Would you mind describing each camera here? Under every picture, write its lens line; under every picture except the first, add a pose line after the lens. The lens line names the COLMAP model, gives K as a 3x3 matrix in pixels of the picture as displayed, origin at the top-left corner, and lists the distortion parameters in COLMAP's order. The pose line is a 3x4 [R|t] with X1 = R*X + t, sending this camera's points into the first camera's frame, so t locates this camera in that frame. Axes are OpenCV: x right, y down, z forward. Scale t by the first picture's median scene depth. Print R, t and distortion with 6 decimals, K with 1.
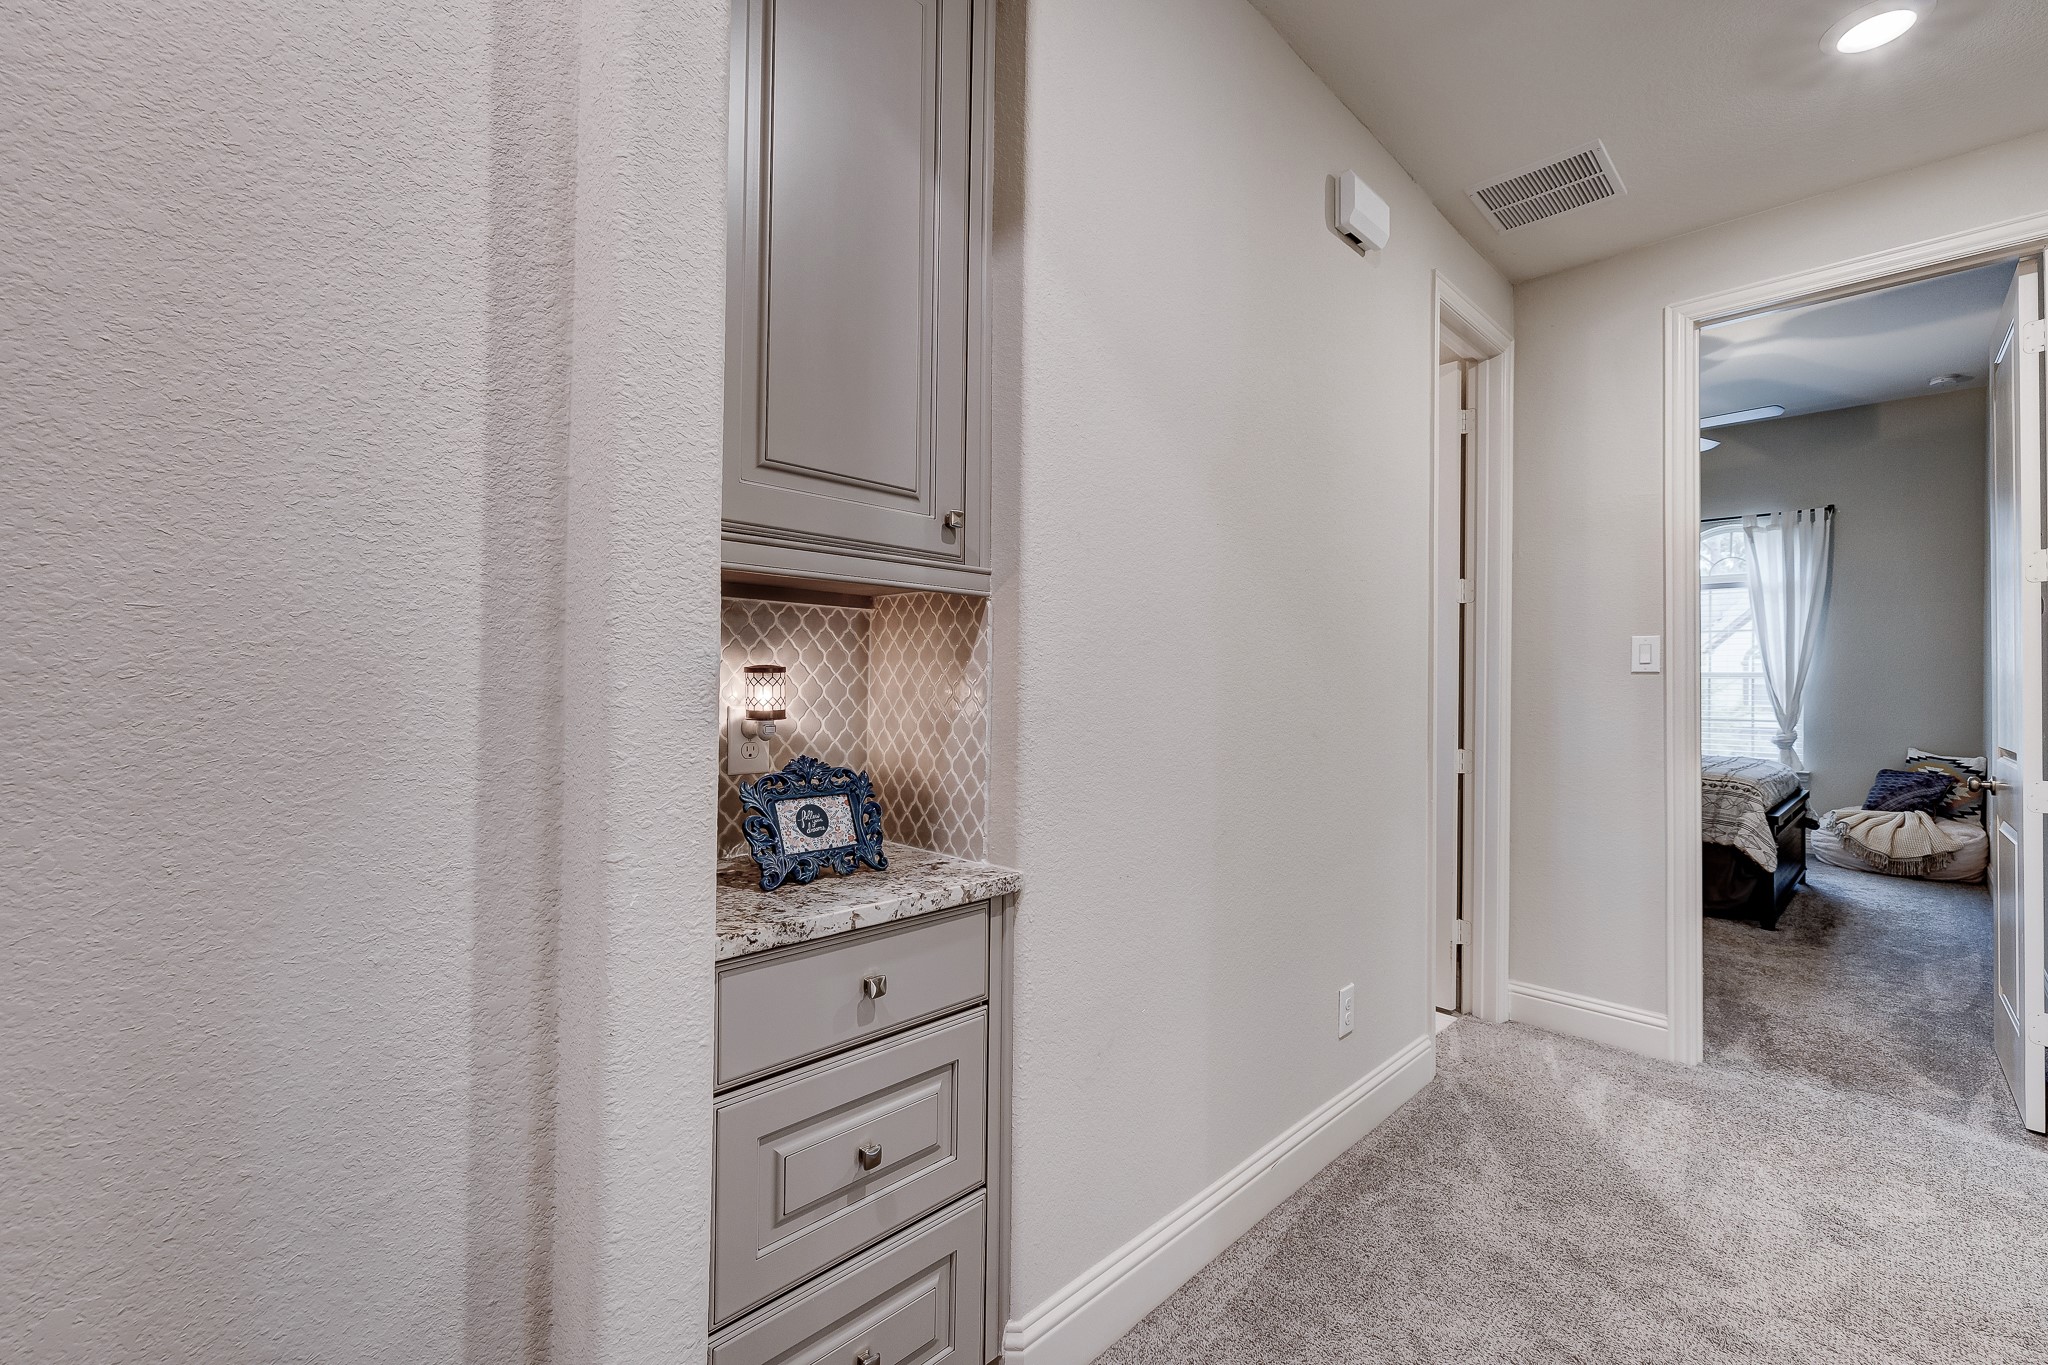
lens RADIAL K [[861.9, 0, 1014.2], [0, 861.9, 687.4], [0, 0, 1]] dist [-0.001937, 0.000697]
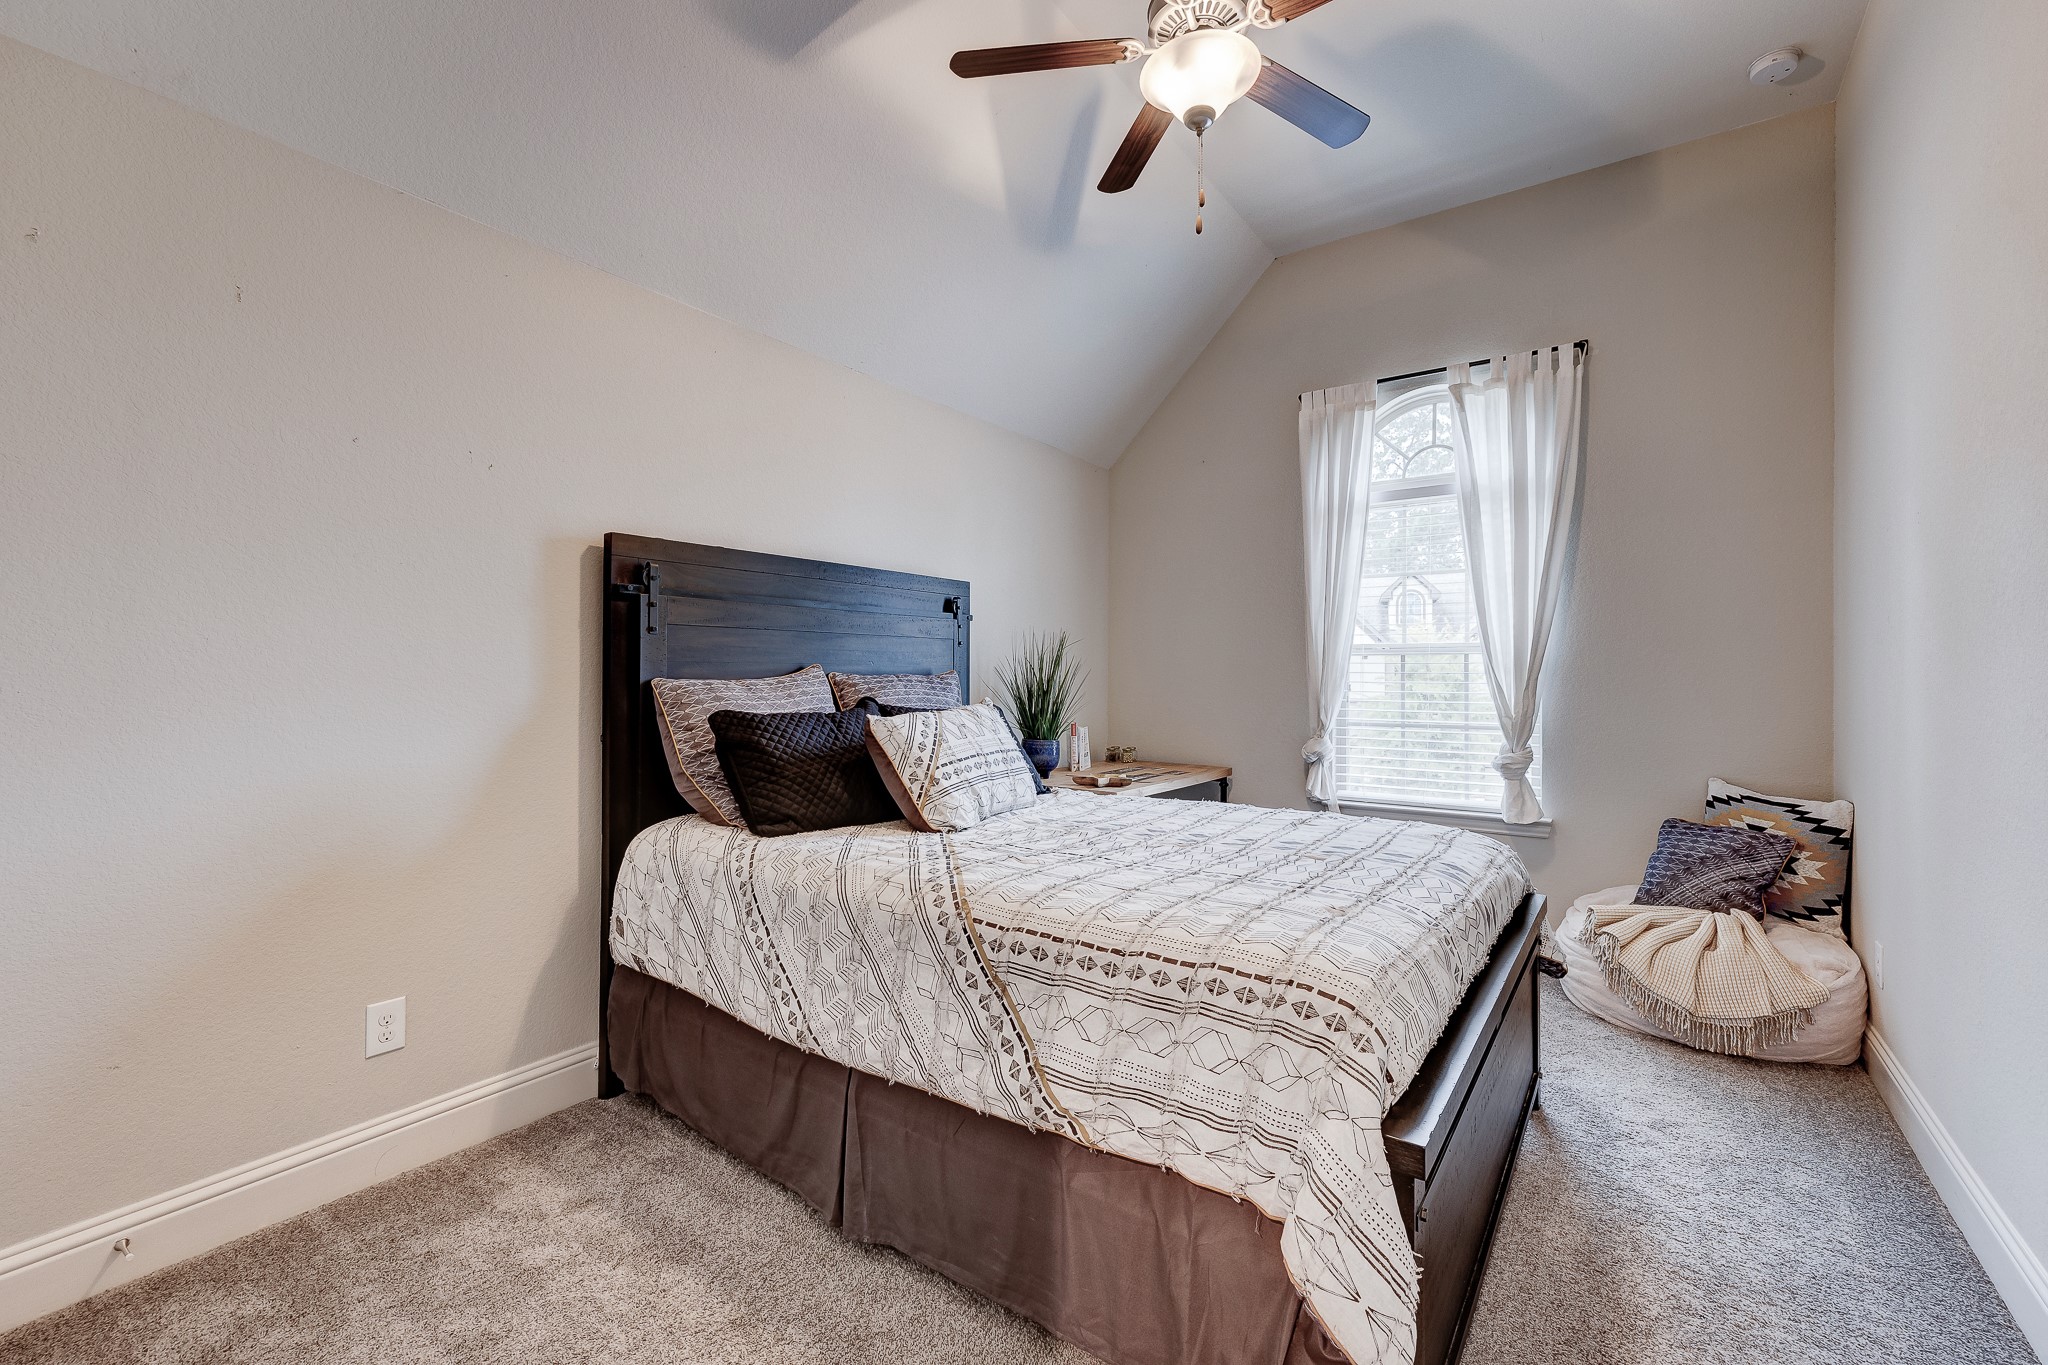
lens RADIAL K [[861.9, 0, 1029.1], [0, 861.9, 692.3], [0, 0, 1]] dist [-0.001937, 0.000697]
pose [[0.981448, -0.010818, 0.191424, 0.546362], [0.009432, 0.999922, 0.008148, 0.008655], [-0.191497, -0.006191, 0.981474, 0.582857]]
